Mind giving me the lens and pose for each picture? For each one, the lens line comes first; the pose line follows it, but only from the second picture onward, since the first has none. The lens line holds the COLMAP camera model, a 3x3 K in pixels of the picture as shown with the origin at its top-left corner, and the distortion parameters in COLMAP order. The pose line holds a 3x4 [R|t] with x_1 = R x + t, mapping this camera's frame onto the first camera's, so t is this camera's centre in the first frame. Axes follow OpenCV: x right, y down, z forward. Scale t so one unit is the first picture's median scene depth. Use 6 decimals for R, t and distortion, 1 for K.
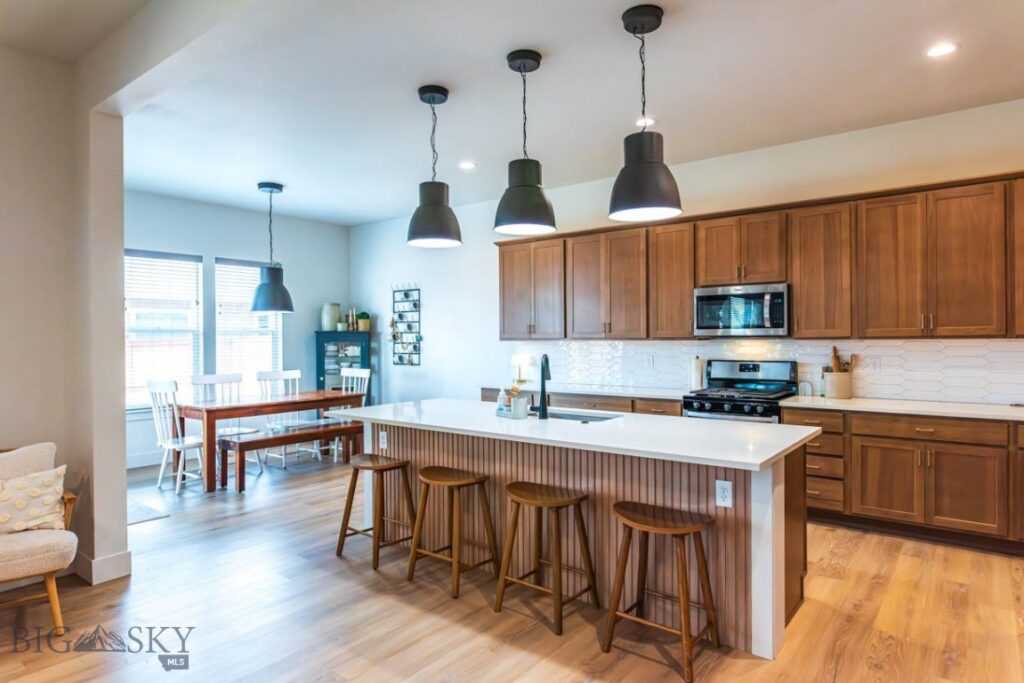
lens RADIAL K [[587.4, 0, 514.7], [0, 587.4, 341.8], [0, 0, 1]] dist [-0.000731, 0.000056]
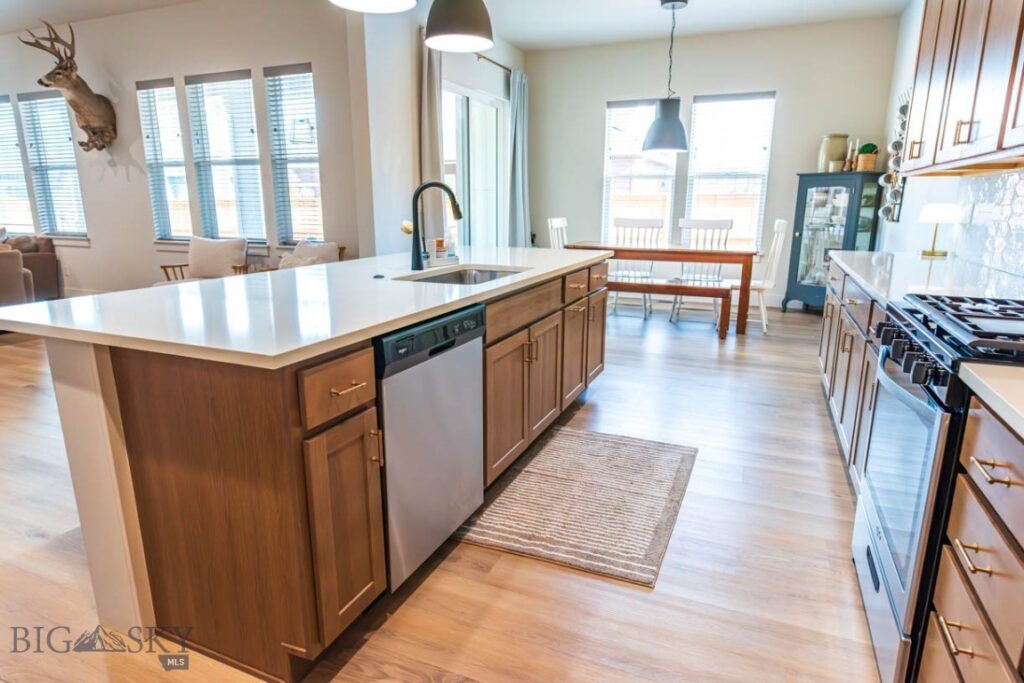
lens RADIAL K [[587.4, 0, 514.7], [0, 587.4, 341.8], [0, 0, 1]] dist [-0.000731, 0.000056]
pose [[0.263422, 0.230440, -0.936753, 0.616185], [-0.009706, 0.971634, 0.236292, 0.032812], [0.964632, -0.053152, 0.258186, 0.693376]]
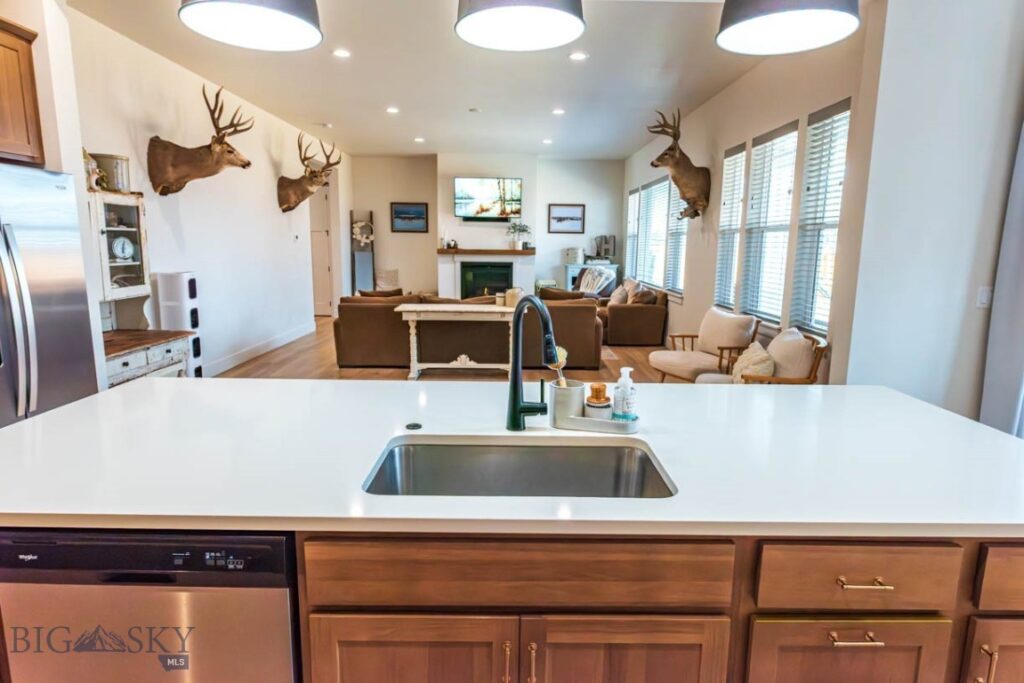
lens RADIAL K [[587.4, 0, 514.7], [0, 587.4, 341.8], [0, 0, 1]] dist [-0.000731, 0.000056]
pose [[-0.781273, 0.100094, -0.616111, 0.258669], [-0.010892, 0.984722, 0.173790, -0.014508], [0.624094, 0.142489, -0.768247, 1.023994]]
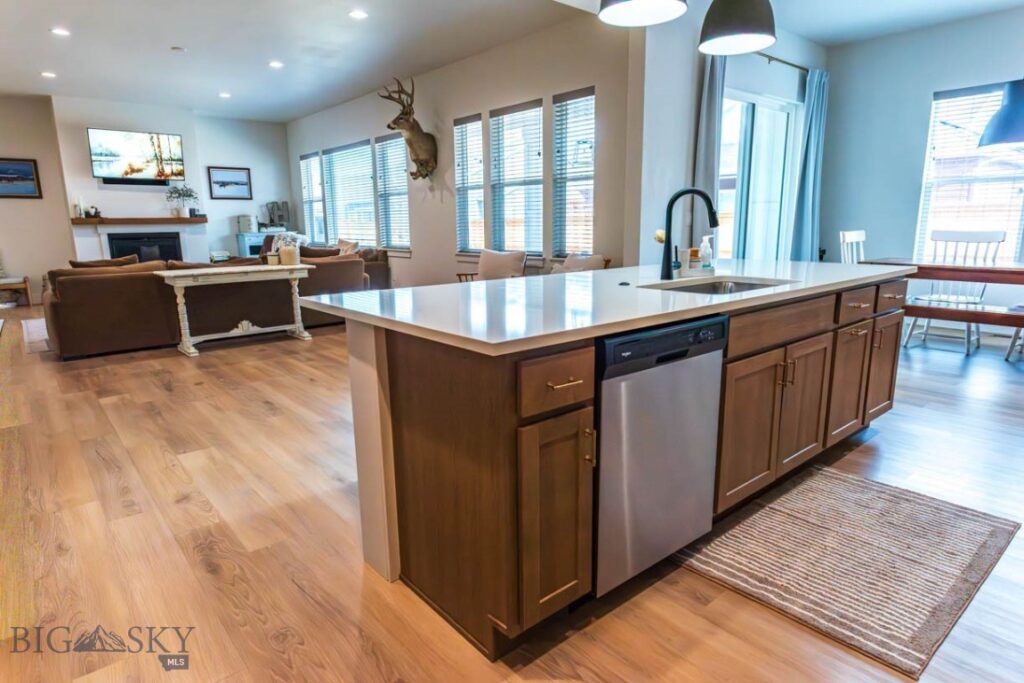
lens RADIAL K [[587.4, 0, 514.7], [0, 587.4, 341.8], [0, 0, 1]] dist [-0.000731, 0.000056]
pose [[-0.193217, 0.205179, -0.959463, 0.614798], [0.009083, 0.978222, 0.207361, 0.041786], [0.981114, 0.031351, -0.190872, 0.720051]]
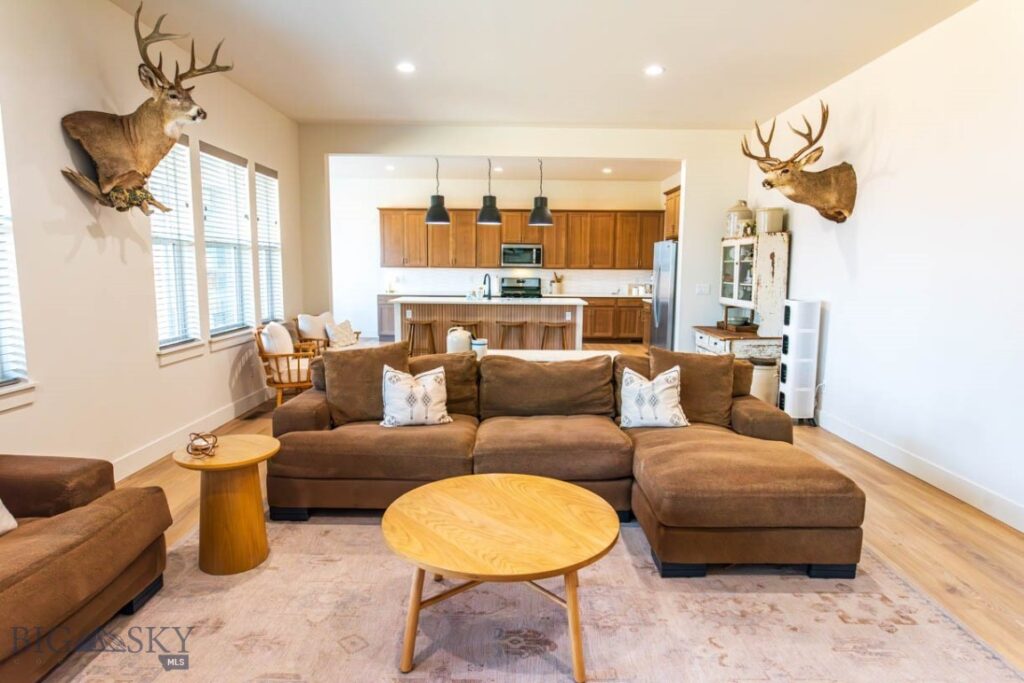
lens RADIAL K [[587.4, 0, 514.7], [0, 587.4, 341.8], [0, 0, 1]] dist [-0.000731, 0.000056]
pose [[0.787088, -0.064694, 0.613439, -1.079268], [-0.012322, 0.992637, 0.120496, 0.004205], [-0.616718, -0.102400, 0.780496, -0.793621]]
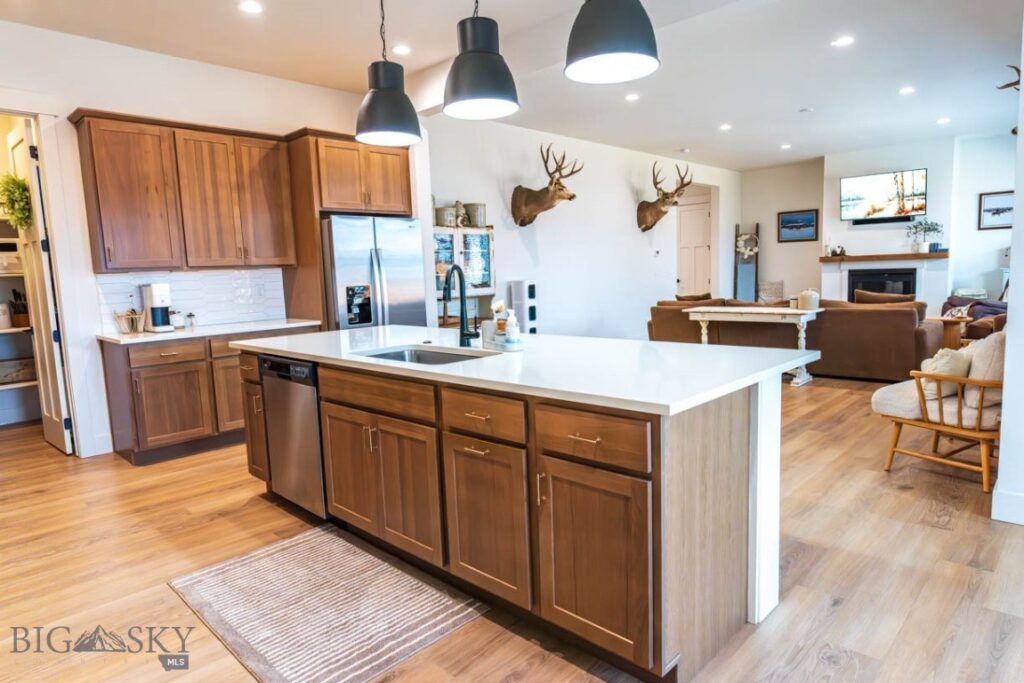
lens RADIAL K [[607.1, 0, 512.0], [0, 607.1, 341.5], [0, 0, 1]] dist [0.000048, -0.000382]
pose [[-0.994064, 0.030341, 0.104476, -0.072035], [0.042869, 0.991868, 0.119831, 0.023264], [-0.099991, 0.123598, -0.987282, 1.364090]]
